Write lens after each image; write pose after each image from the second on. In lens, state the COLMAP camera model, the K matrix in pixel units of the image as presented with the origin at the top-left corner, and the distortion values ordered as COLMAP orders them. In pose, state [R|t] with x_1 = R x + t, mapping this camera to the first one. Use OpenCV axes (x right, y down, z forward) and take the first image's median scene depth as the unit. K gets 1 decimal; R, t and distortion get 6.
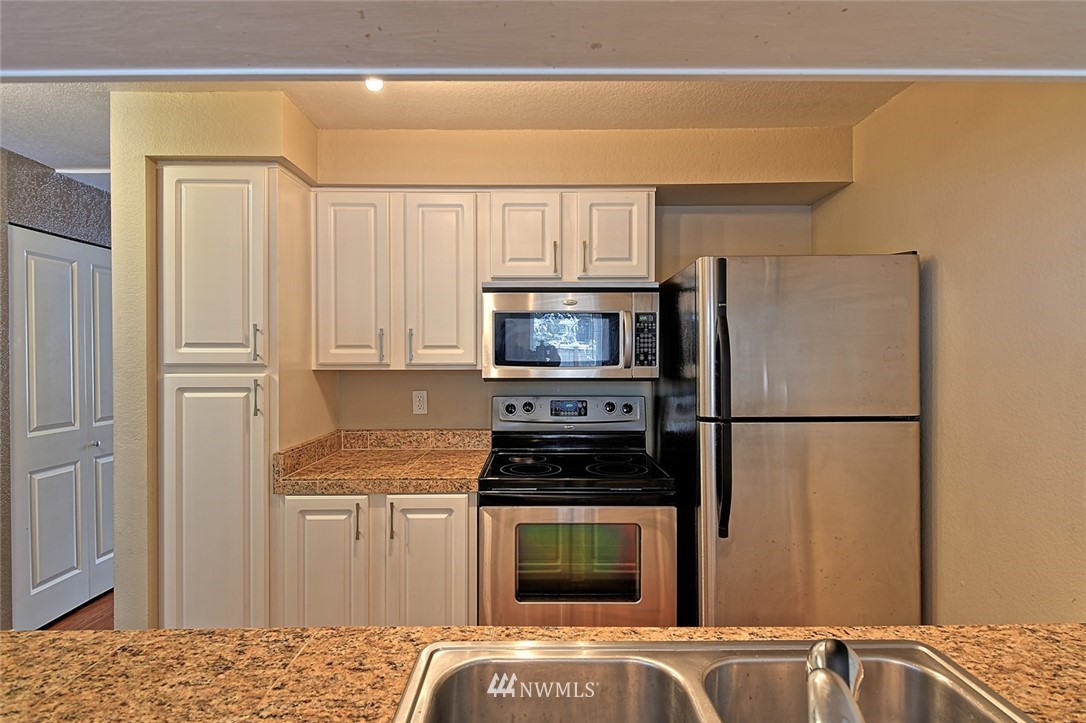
lens RADIAL K [[530.3, 0, 545.4], [0, 530.3, 361.2], [0, 0, 1]] dist [-0.002319, -0.002541]
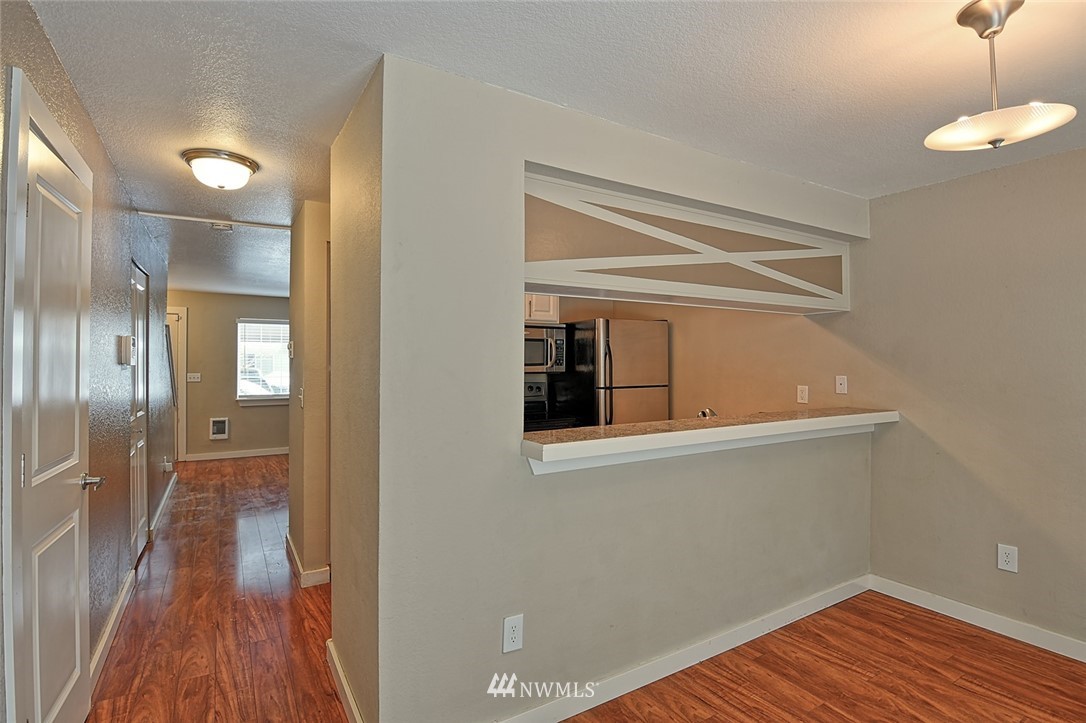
lens RADIAL K [[533.5, 0, 541.5], [0, 533.5, 357.0], [0, 0, 1]] dist [-0.011355, -0.000160]
pose [[0.855358, 0.005974, 0.518003, -0.917884], [0.004321, 0.999816, -0.018666, 0.013254], [-0.518019, 0.018205, 0.855175, -0.695484]]
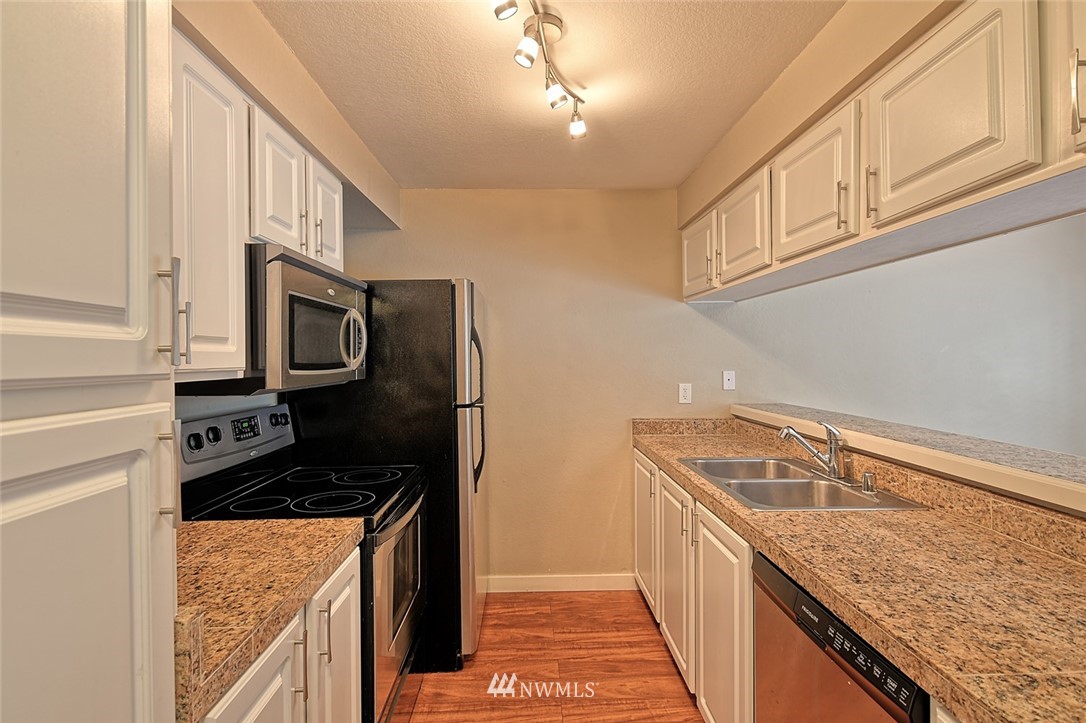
lens RADIAL K [[530.3, 0, 545.4], [0, 530.3, 361.2], [0, 0, 1]] dist [-0.002319, -0.002541]
pose [[-0.020319, -0.005622, 0.999778, -0.795478], [0.018809, 0.999805, 0.006004, -0.001163], [-0.999617, 0.018927, -0.020209, 0.685389]]
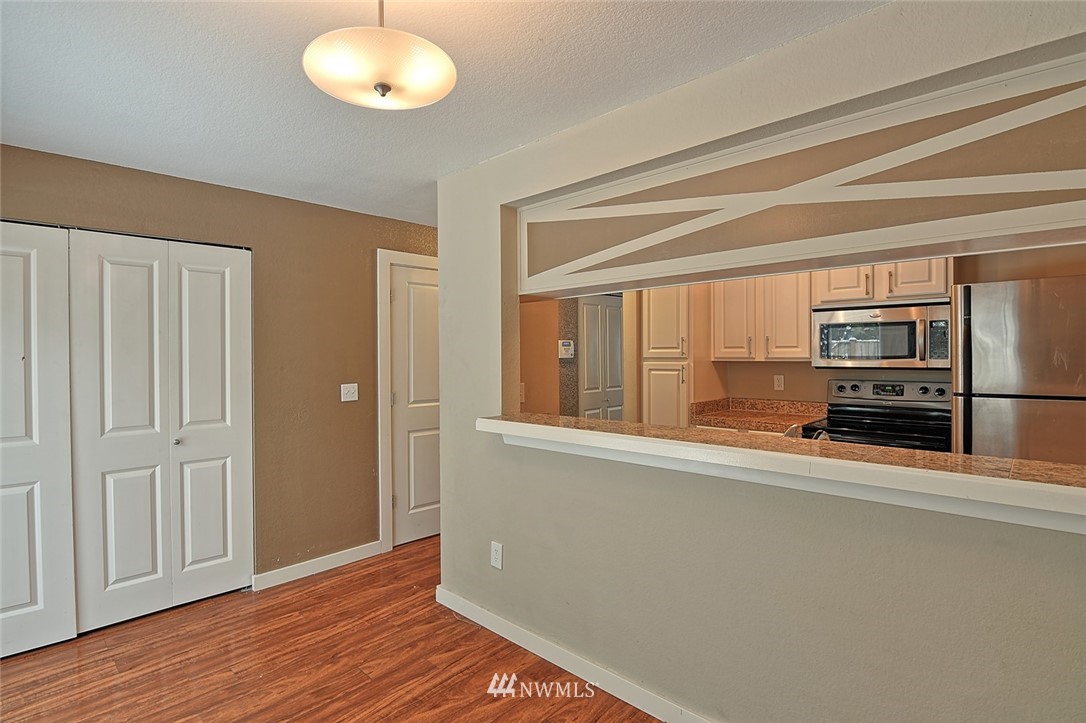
lens RADIAL K [[533.5, 0, 541.5], [0, 533.5, 357.0], [0, 0, 1]] dist [-0.011355, -0.000160]
pose [[0.717918, -0.000661, -0.696127, 0.406310], [-0.000019, 1.000000, -0.000969, 0.005336], [0.696128, 0.000709, 0.717918, -0.701420]]
